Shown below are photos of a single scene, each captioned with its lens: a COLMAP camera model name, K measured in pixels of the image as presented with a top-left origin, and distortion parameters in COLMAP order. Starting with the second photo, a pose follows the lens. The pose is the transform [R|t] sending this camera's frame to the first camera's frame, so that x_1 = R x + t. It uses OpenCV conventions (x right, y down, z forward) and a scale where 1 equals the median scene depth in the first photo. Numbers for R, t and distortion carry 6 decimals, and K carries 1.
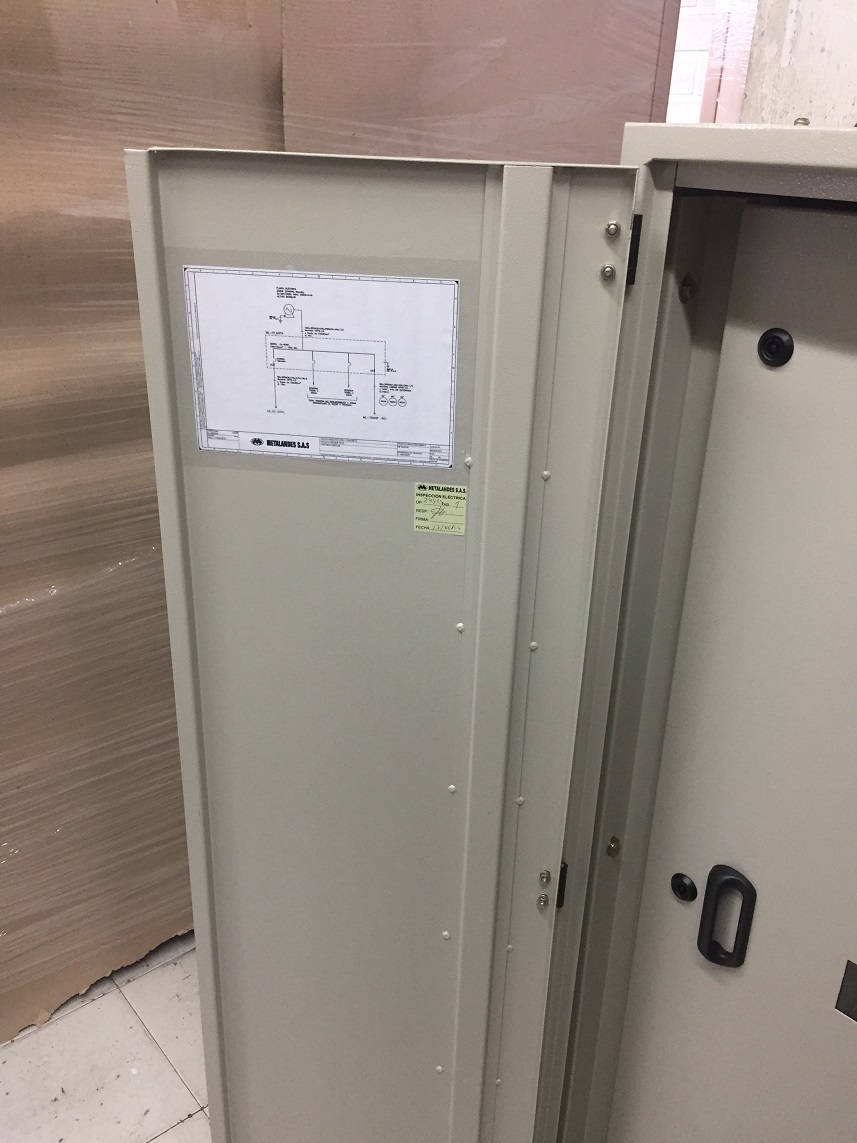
lens RADIAL K [[933.5, 0, 428.5], [0, 933.5, 571.5], [0, 0, 1]] dist [0.004418, -0.000451]
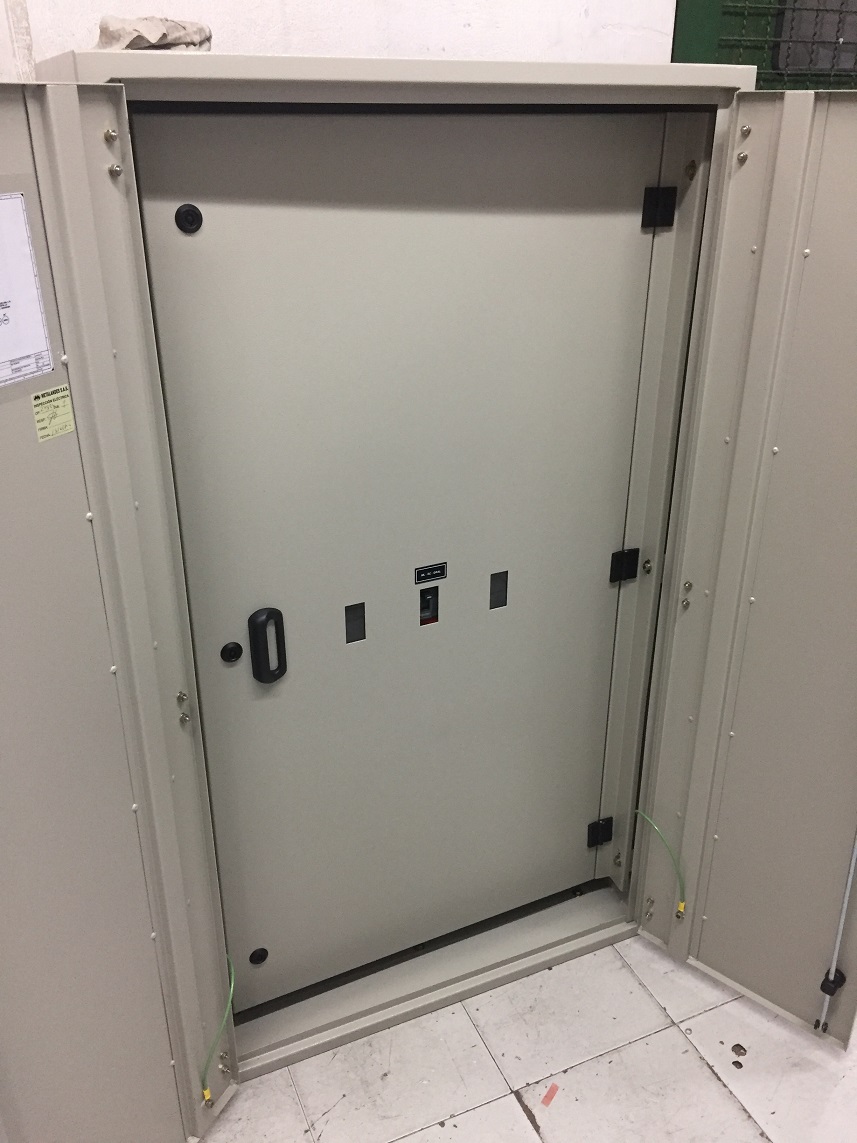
lens RADIAL K [[985.2, 0, 428.5], [0, 985.2, 571.5], [0, 0, 1]] dist [-0.001277, -0.004536]
pose [[0.286819, -0.434888, 0.853585, -0.914703], [0.377848, 0.870142, 0.316360, -0.104747], [-0.880321, 0.231787, 0.413895, 0.202743]]
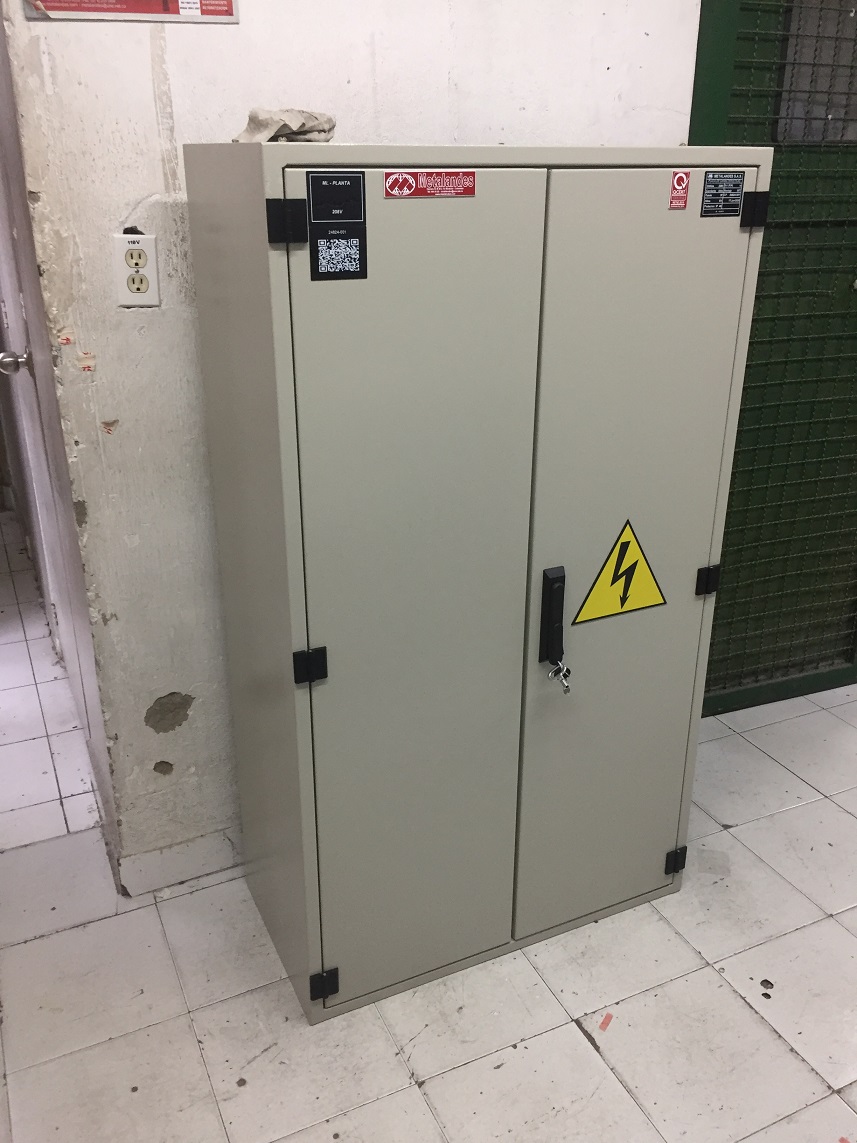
lens RADIAL K [[982.8, 0, 428.5], [0, 982.8, 571.5], [0, 0, 1]] dist [0.011162, -0.003937]
pose [[0.264871, -0.400535, 0.877163, -1.166308], [0.375721, 0.880629, 0.288663, -0.165613], [-0.888075, 0.253110, 0.383743, 0.251633]]
